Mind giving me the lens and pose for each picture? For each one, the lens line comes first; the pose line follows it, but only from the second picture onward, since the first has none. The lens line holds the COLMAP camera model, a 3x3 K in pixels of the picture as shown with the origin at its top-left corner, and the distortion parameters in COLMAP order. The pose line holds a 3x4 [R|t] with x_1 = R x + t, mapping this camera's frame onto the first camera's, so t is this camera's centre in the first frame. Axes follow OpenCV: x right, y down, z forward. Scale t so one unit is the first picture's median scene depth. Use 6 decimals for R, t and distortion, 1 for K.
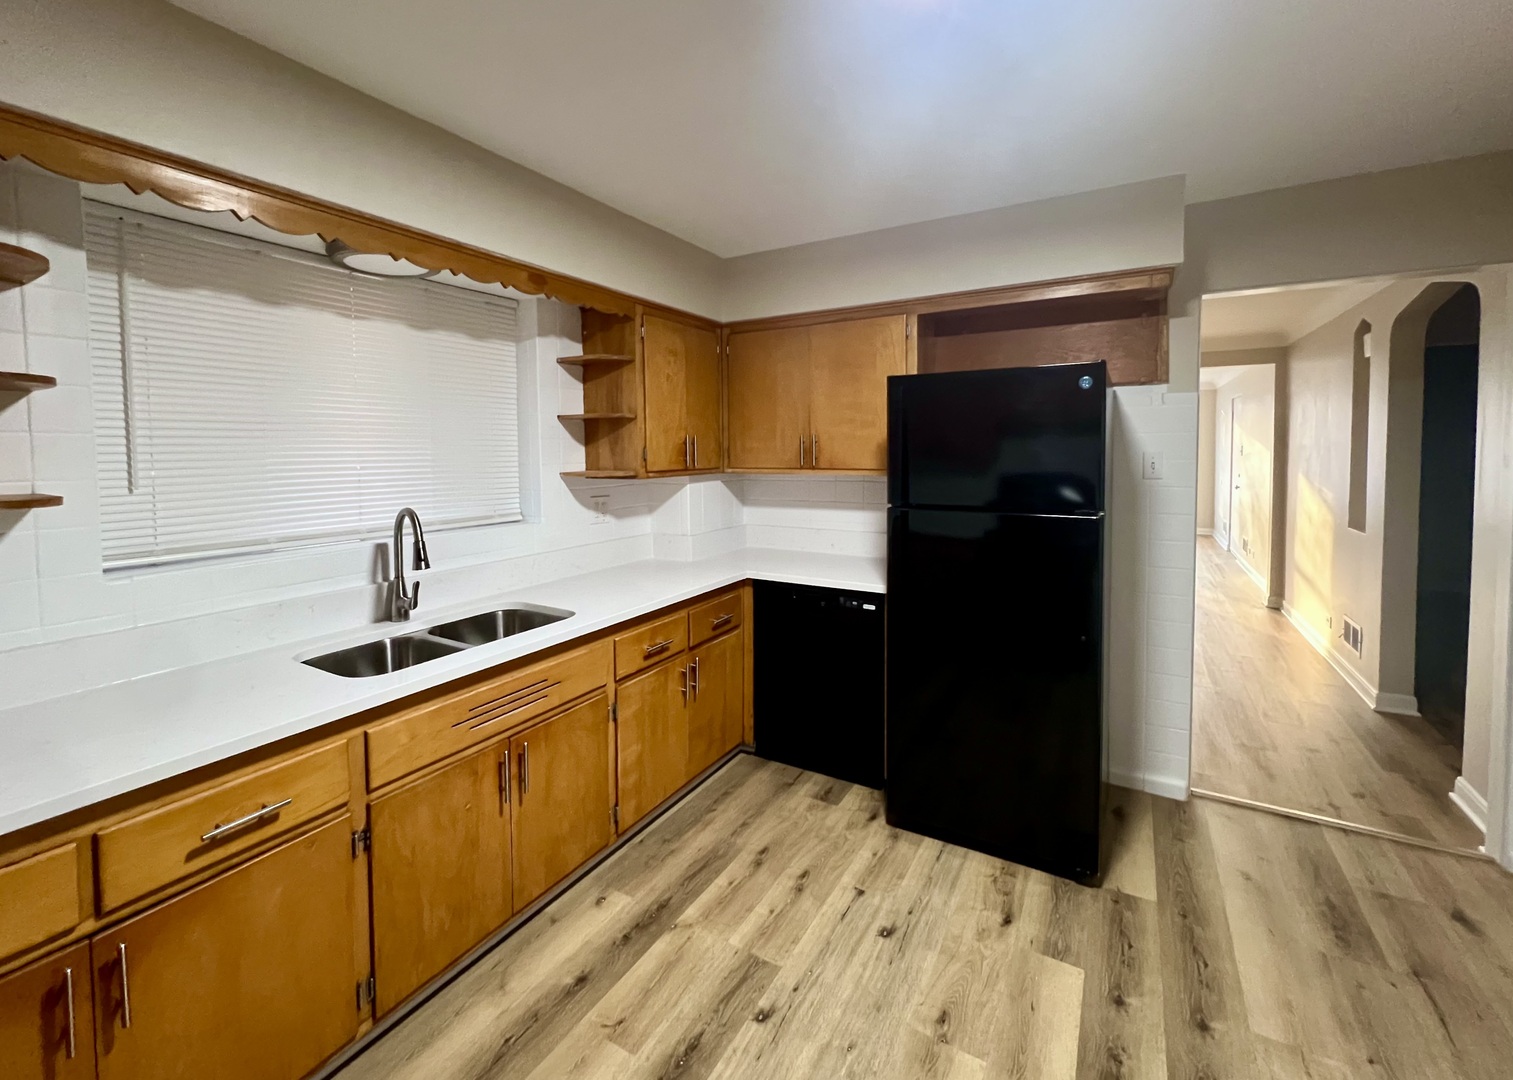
lens RADIAL K [[637.9, 0, 760.0], [0, 637.9, 454.9], [0, 0, 1]] dist [0.000920, -0.000045]
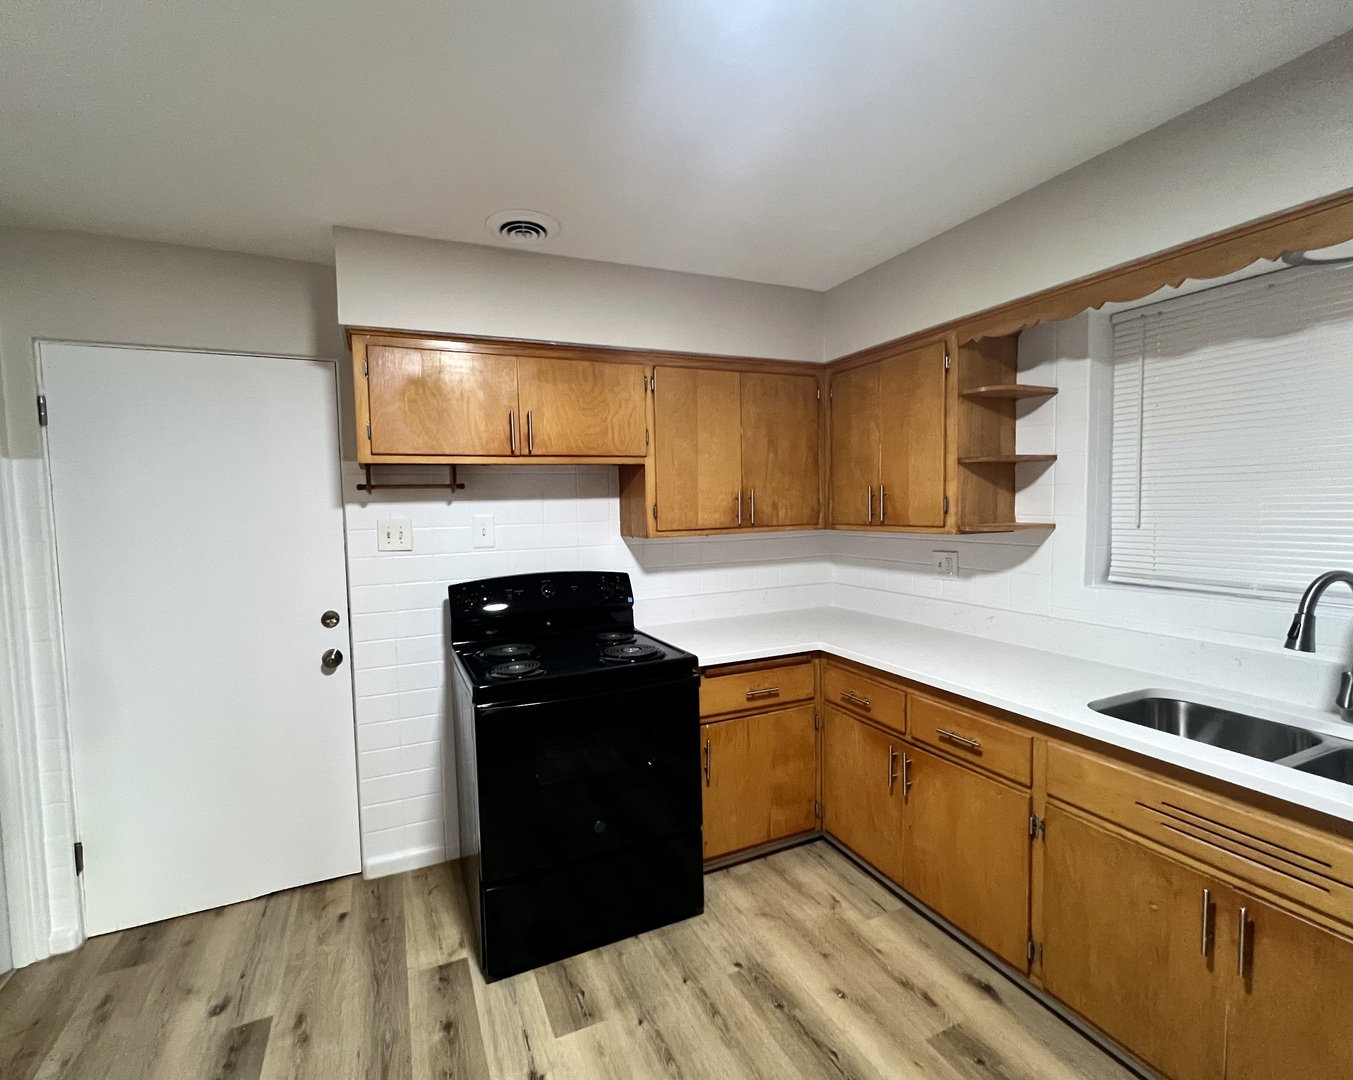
lens RADIAL K [[620.3, 0, 676.5], [0, 620.3, 540.0], [0, 0, 1]] dist [-0.039778, 0.000135]
pose [[-0.579809, 0.064110, -0.812226, 0.630119], [0.012909, 0.997497, 0.069518, -0.015200], [0.814650, 0.029822, -0.579186, 1.065685]]
